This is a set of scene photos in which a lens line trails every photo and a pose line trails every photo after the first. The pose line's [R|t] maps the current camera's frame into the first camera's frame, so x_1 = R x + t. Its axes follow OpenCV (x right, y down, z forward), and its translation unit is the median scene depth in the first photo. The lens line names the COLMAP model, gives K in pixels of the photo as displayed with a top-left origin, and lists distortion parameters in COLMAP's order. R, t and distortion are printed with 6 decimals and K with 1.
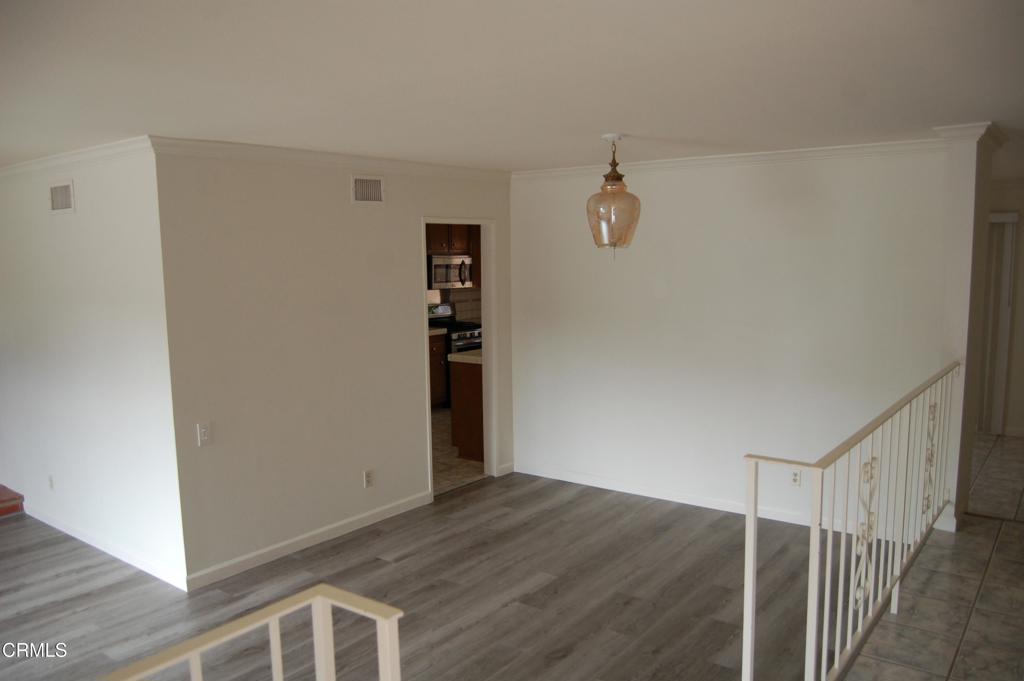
lens RADIAL K [[801.4, 0, 507.3], [0, 801.4, 343.9], [0, 0, 1]] dist [-0.093277, 0.039251]
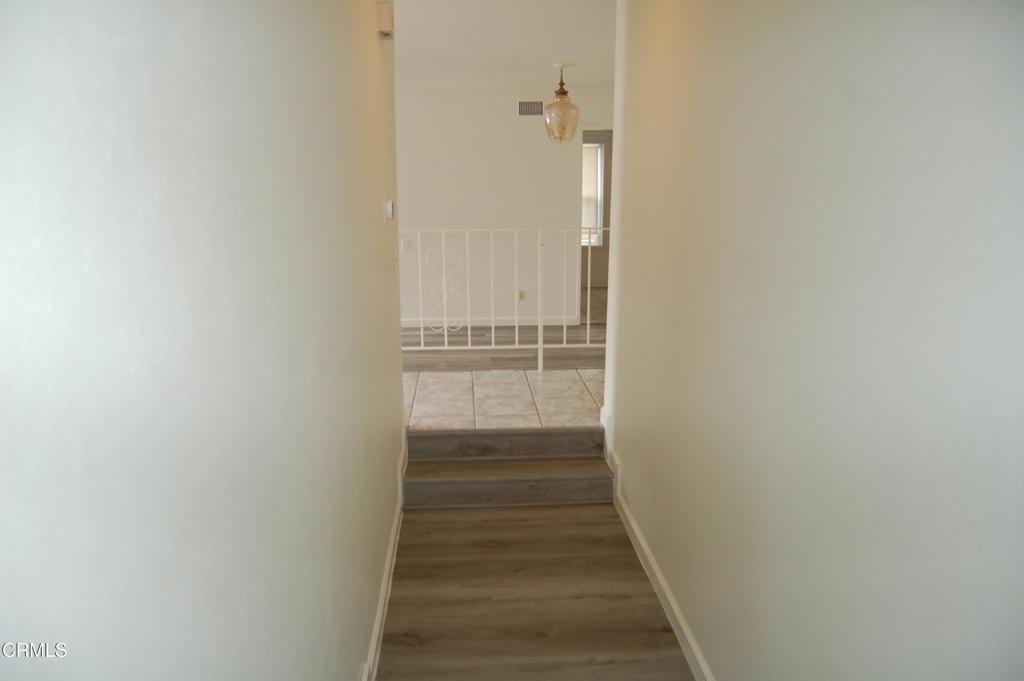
lens RADIAL K [[801.4, 0, 512.6], [0, 801.4, 337.1], [0, 0, 1]] dist [-0.093277, 0.039251]
pose [[0.643499, 0.164141, -0.747641, 1.181952], [-0.101694, 0.986412, 0.129033, 0.056963], [0.758662, -0.007002, 0.651447, -0.043979]]
